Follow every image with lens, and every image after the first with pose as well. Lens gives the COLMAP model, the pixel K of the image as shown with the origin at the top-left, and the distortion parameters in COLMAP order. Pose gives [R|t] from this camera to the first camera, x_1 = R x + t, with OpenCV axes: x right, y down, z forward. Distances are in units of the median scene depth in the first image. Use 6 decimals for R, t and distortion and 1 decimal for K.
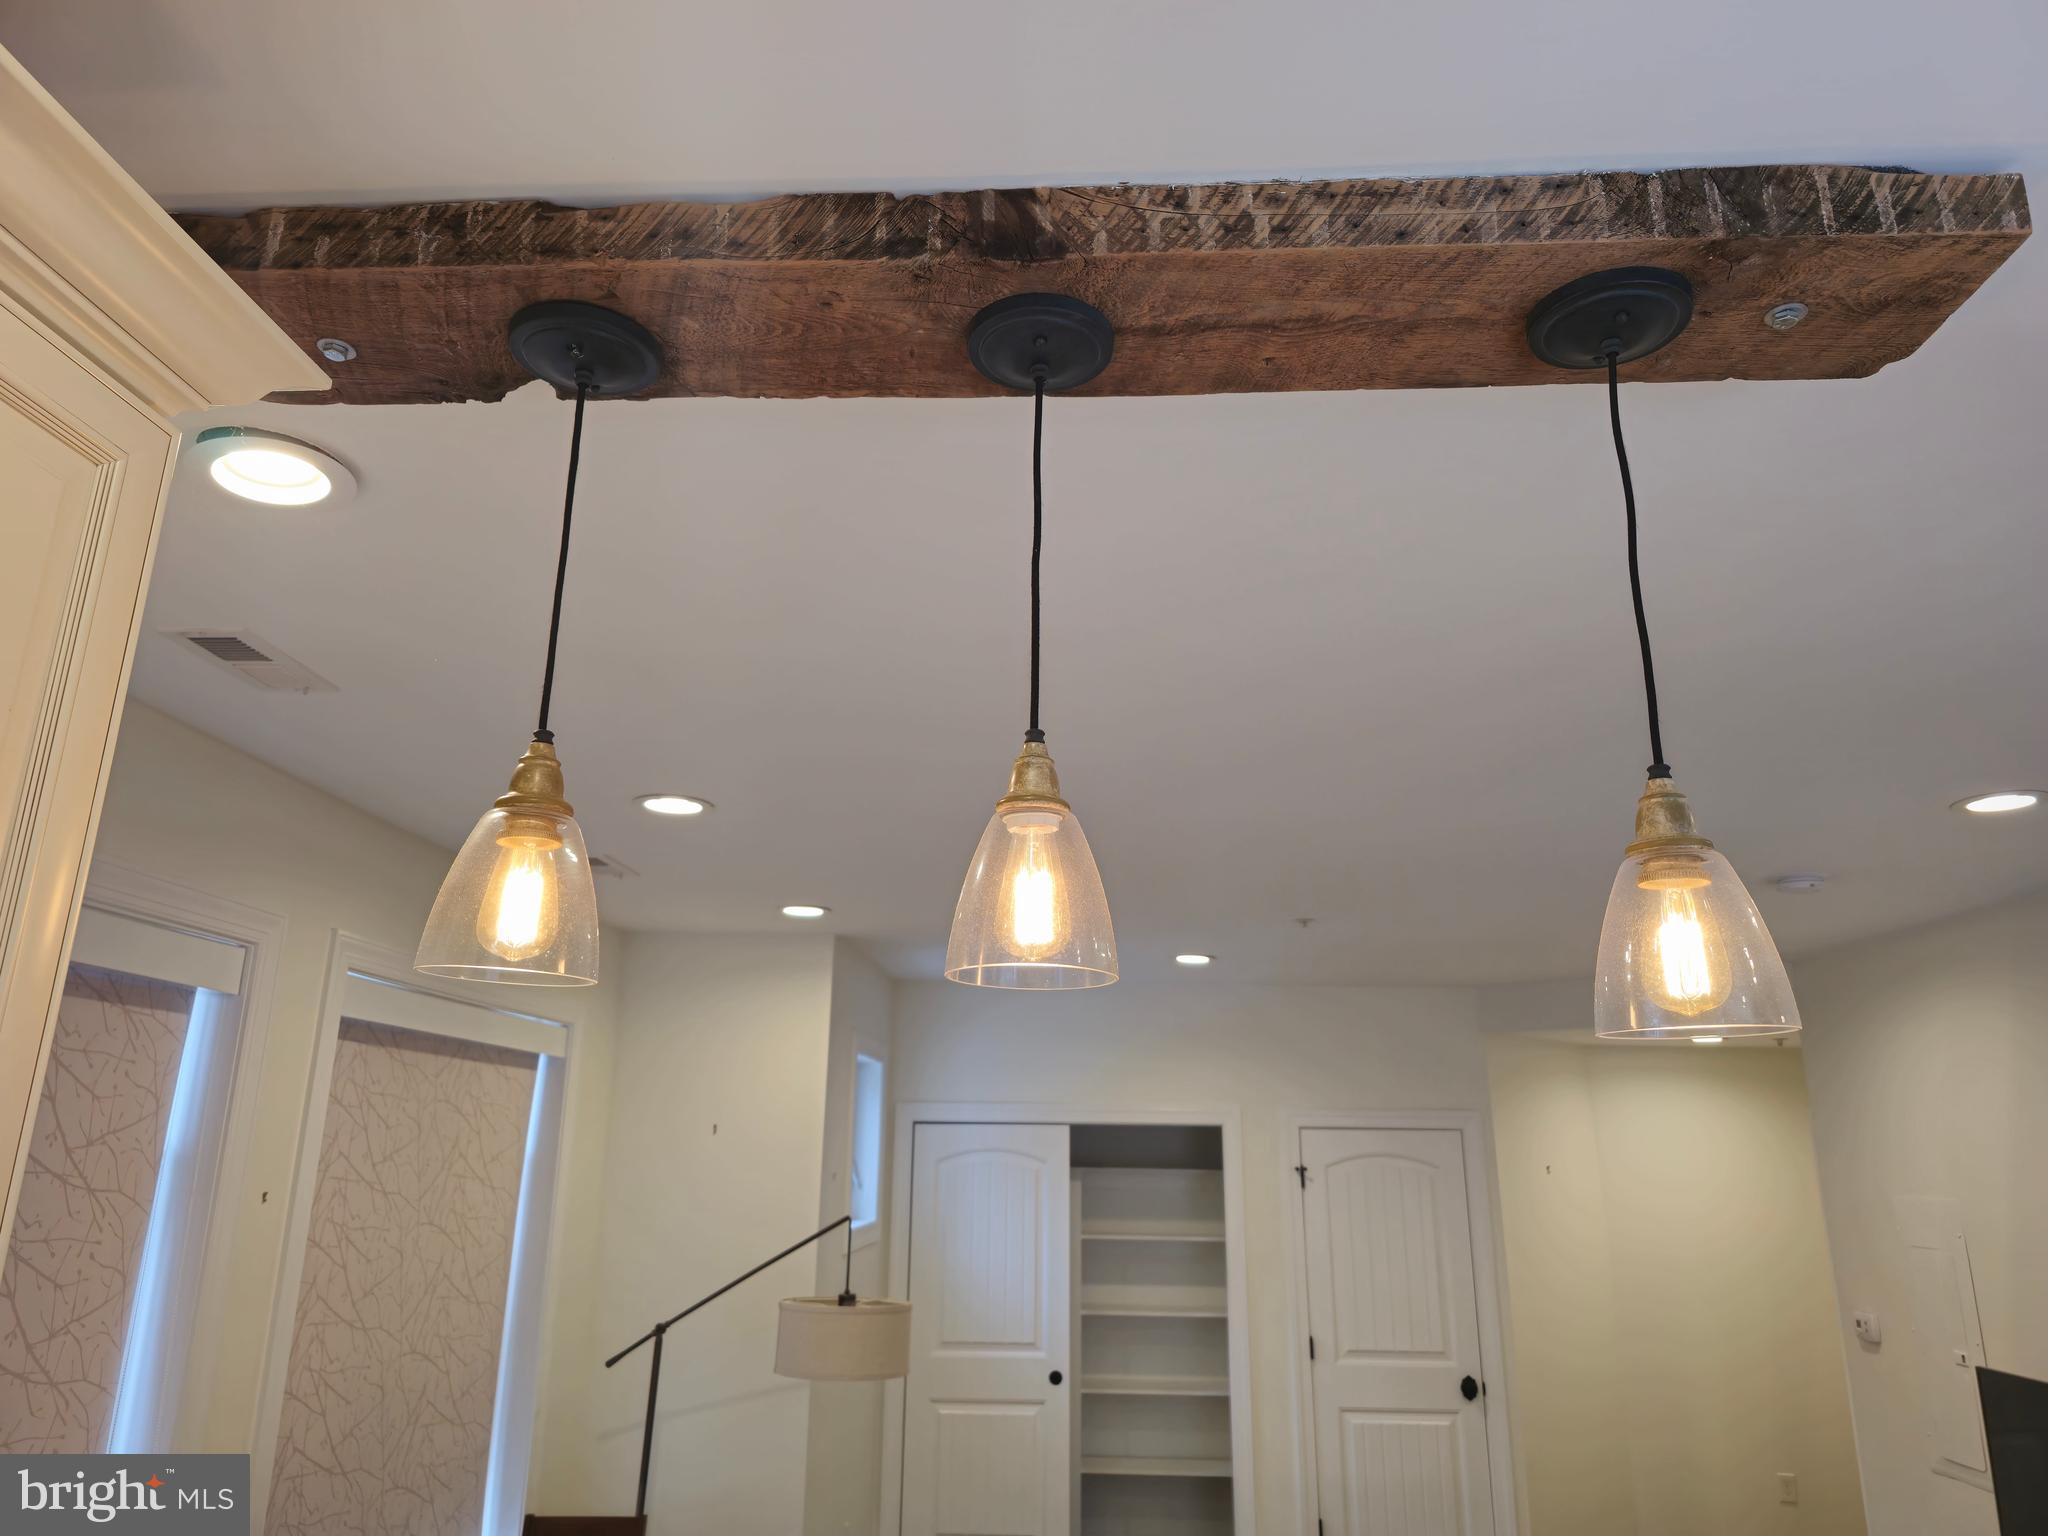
lens RADIAL K [[1340.4, 0, 1034.8], [0, 1340.4, 766.9], [0, 0, 1]] dist [0.053396, -0.048917]
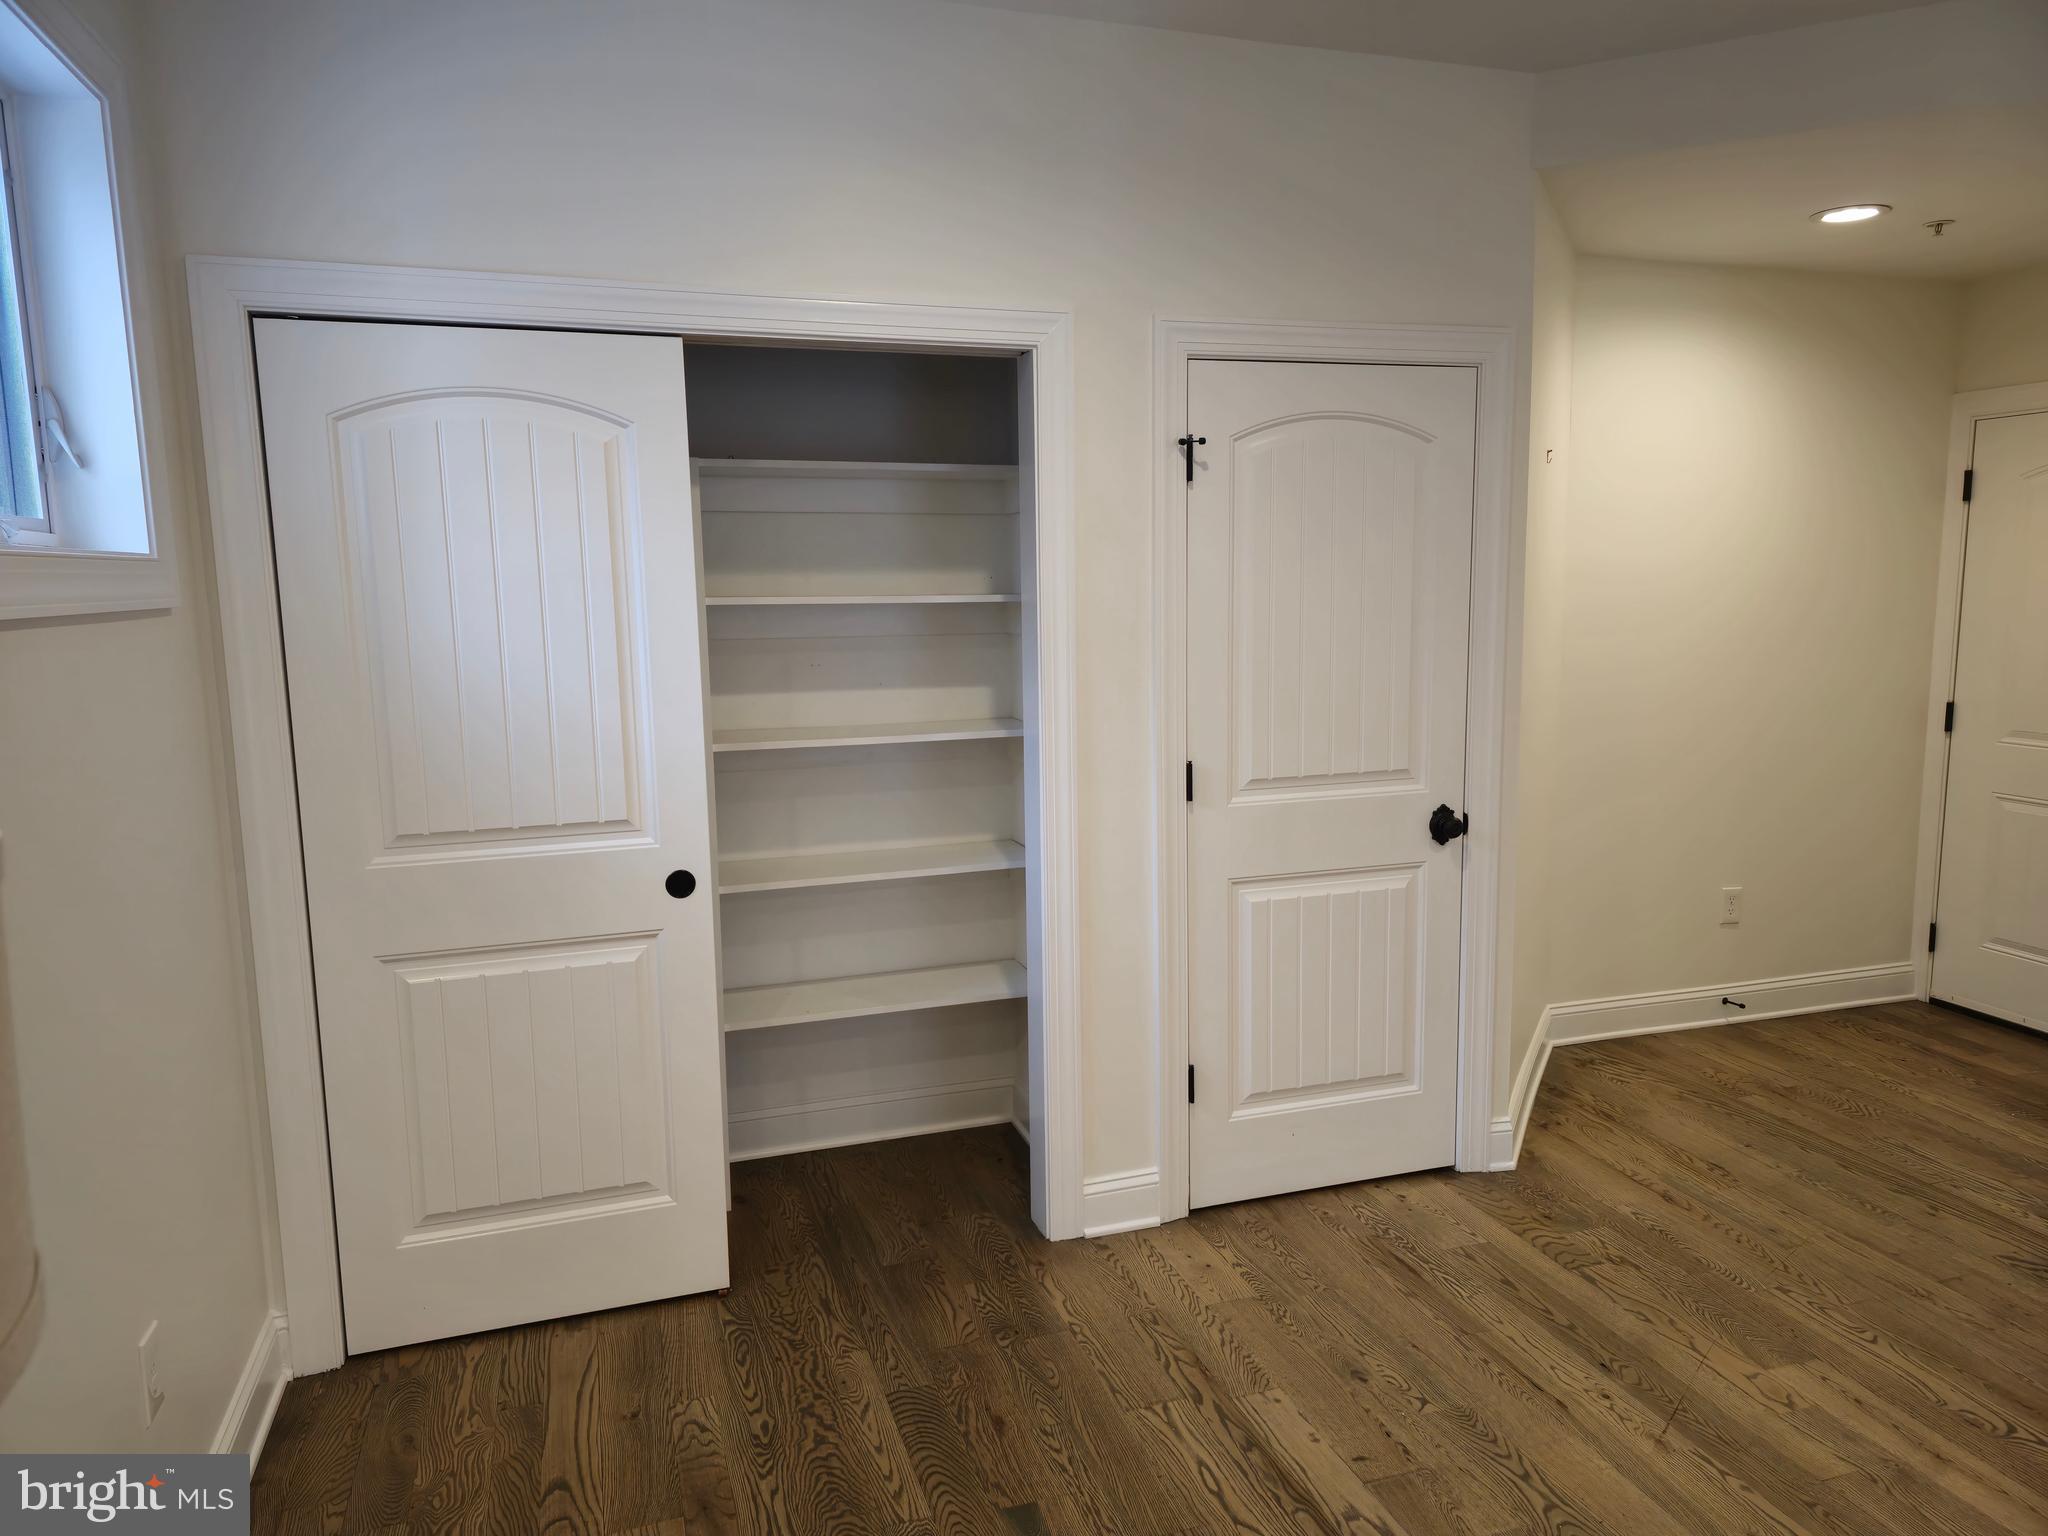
lens RADIAL K [[1340.4, 0, 1034.8], [0, 1340.4, 766.9], [0, 0, 1]] dist [0.053396, -0.048917]
pose [[0.944422, -0.069904, 0.321218, -0.014569], [-0.065824, 0.917129, 0.393119, 0.222581], [-0.322079, -0.392414, 0.861555, 0.569077]]
